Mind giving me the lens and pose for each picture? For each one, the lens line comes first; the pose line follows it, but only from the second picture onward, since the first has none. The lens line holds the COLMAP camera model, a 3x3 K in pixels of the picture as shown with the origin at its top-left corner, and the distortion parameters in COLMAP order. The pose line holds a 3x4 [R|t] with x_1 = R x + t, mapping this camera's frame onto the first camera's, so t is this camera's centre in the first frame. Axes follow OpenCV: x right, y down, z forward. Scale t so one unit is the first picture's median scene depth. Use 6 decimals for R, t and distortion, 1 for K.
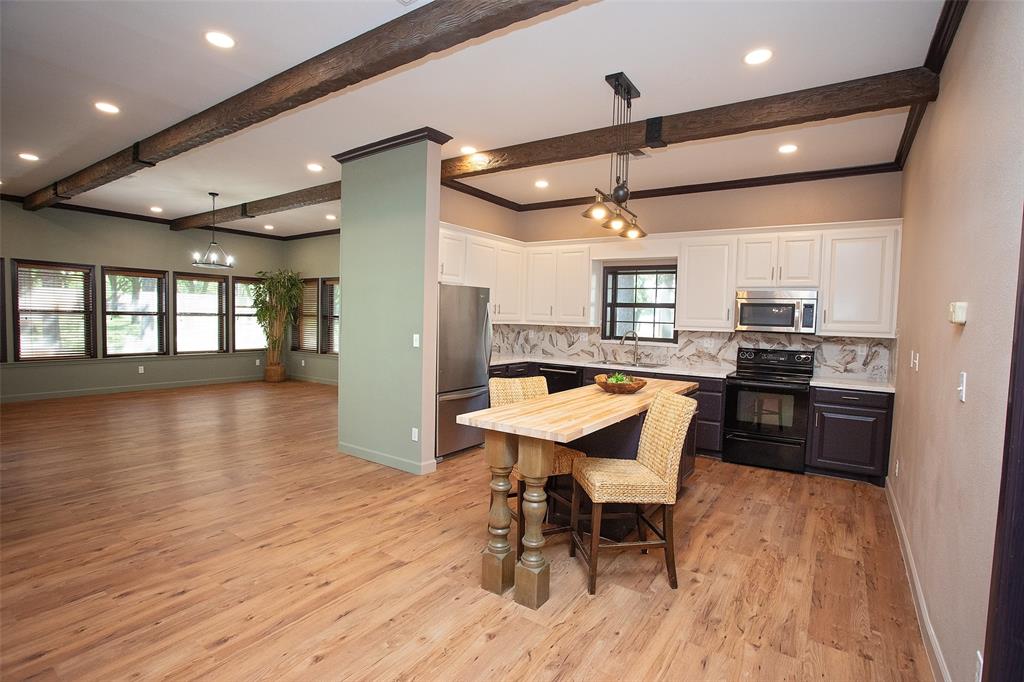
lens RADIAL K [[496.2, 0, 515.5], [0, 496.2, 346.5], [0, 0, 1]] dist [-0.033079, 0.004759]
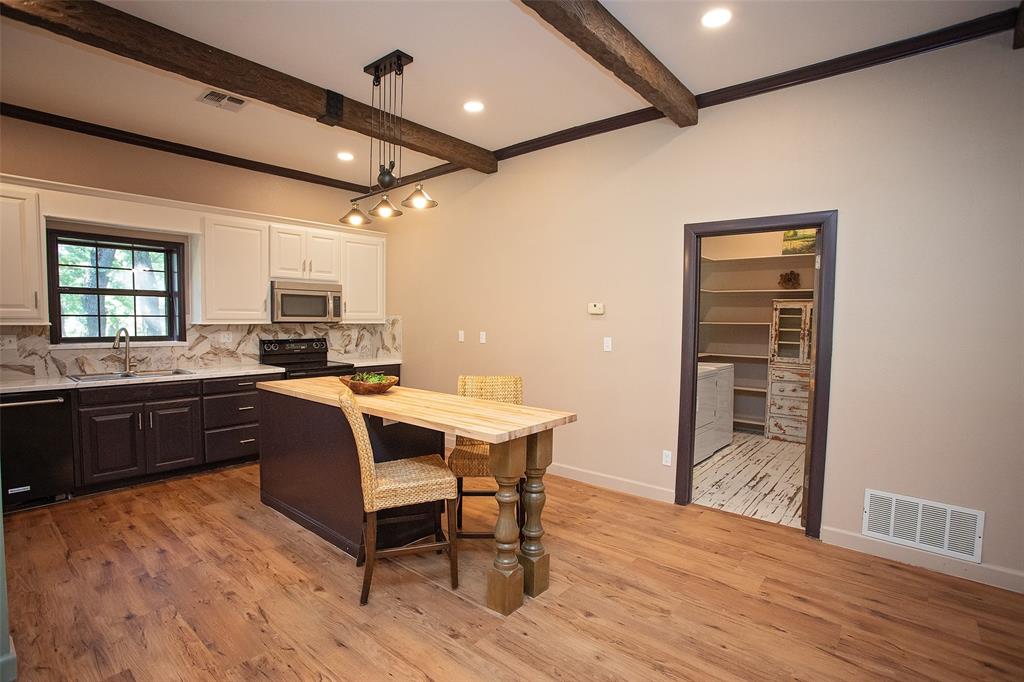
lens RADIAL K [[496.2, 0, 512.1], [0, 496.2, 349.2], [0, 0, 1]] dist [-0.033079, 0.004759]
pose [[0.117481, -0.088691, 0.989107, -0.453639], [0.052092, 0.995183, 0.083049, -0.035436], [-0.991708, 0.041768, 0.121535, 0.425602]]
